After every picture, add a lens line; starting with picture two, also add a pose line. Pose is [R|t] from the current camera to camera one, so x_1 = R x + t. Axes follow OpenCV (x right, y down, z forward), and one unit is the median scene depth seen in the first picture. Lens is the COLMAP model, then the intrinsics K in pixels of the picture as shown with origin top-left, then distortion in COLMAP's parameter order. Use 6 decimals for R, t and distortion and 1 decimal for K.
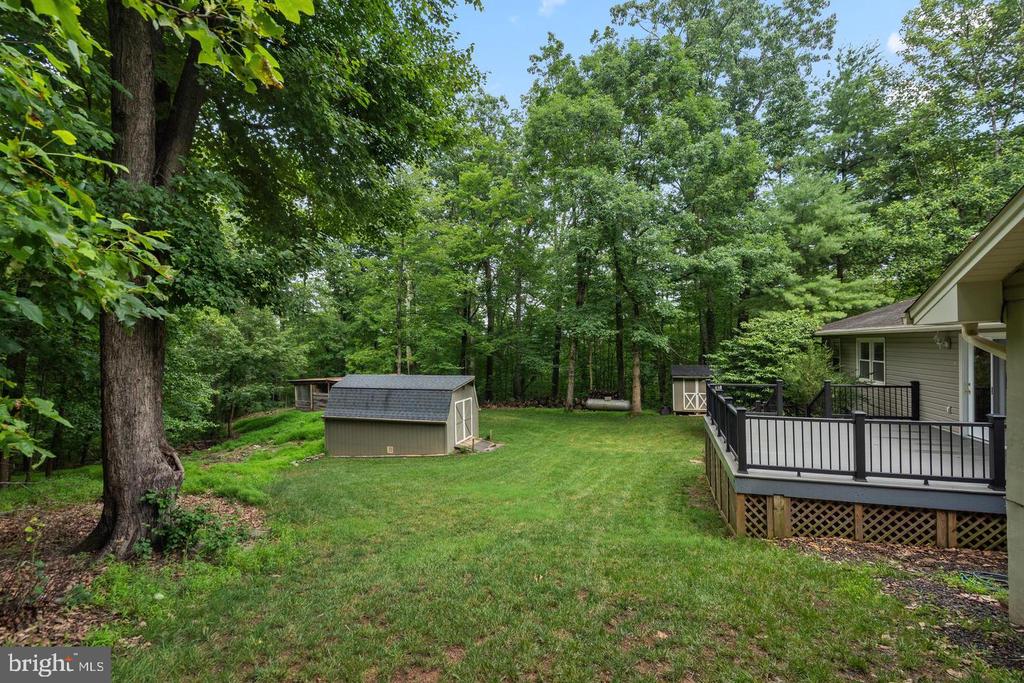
lens RADIAL K [[466.6, 0, 513.5], [0, 466.6, 339.6], [0, 0, 1]] dist [-0.003782, 0.003529]
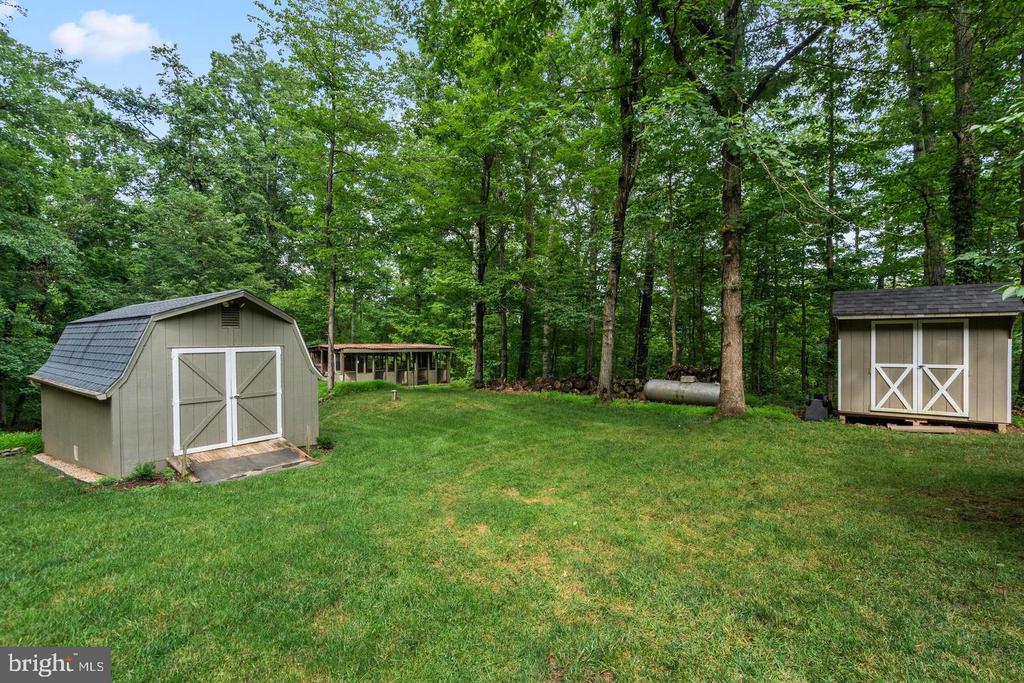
lens RADIAL K [[466.6, 0, 513.6], [0, 466.6, 342.4], [0, 0, 1]] dist [-0.003782, 0.003529]
pose [[0.944618, 0.013680, -0.327888, 0.217708], [-0.007724, 0.999781, 0.019458, 0.092133], [0.328082, -0.015848, 0.944516, 0.561099]]
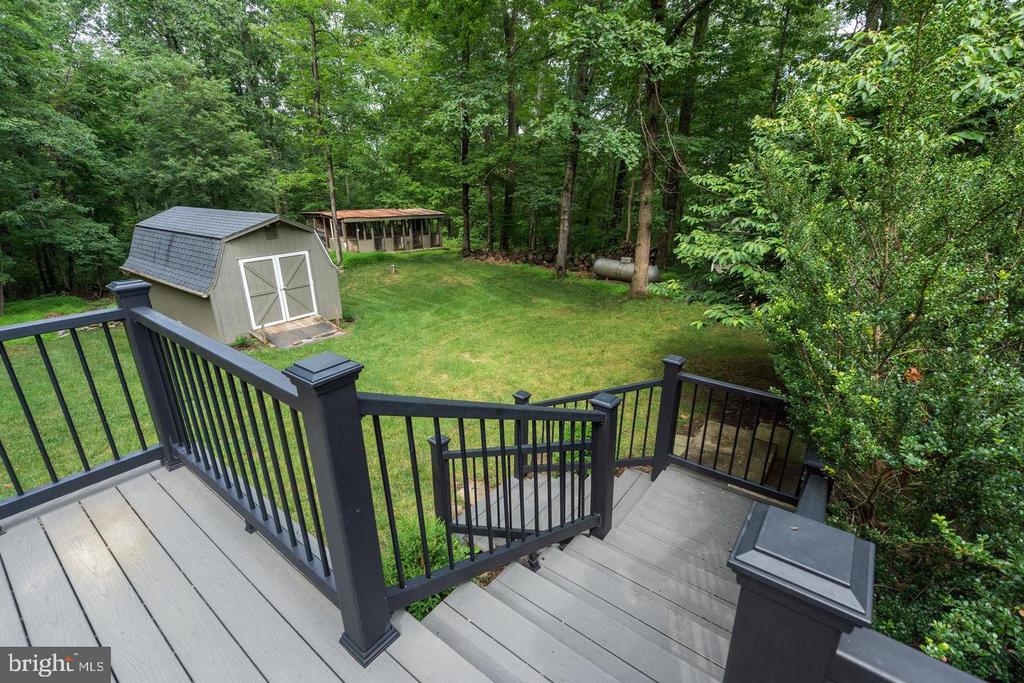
lens RADIAL K [[466.6, 0, 515.1], [0, 466.6, 342.3], [0, 0, 1]] dist [-0.003782, 0.003529]
pose [[0.944739, 0.118251, -0.305754, 0.301086], [-0.006687, 0.939433, 0.342666, 0.024483], [0.327757, -0.321685, 0.888310, 0.442867]]
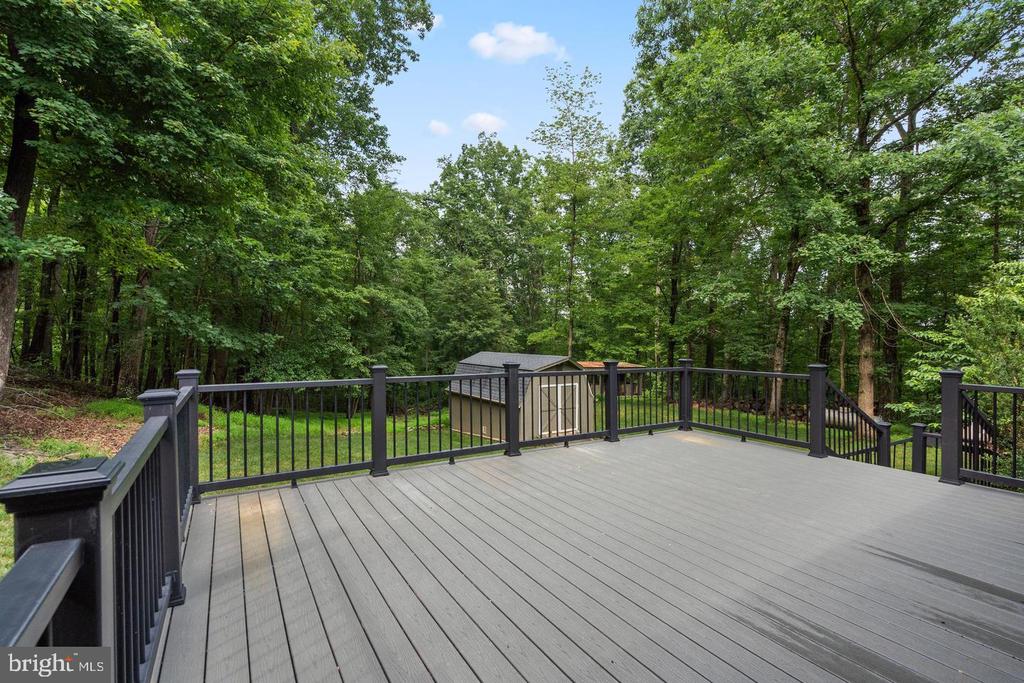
lens RADIAL K [[466.6, 0, 510.4], [0, 466.6, 341.5], [0, 0, 1]] dist [-0.003782, 0.003529]
pose [[0.767443, 0.023635, -0.640682, 0.294988], [-0.014203, 0.999702, 0.019866, 0.030313], [0.640960, -0.006147, 0.767549, 0.248239]]
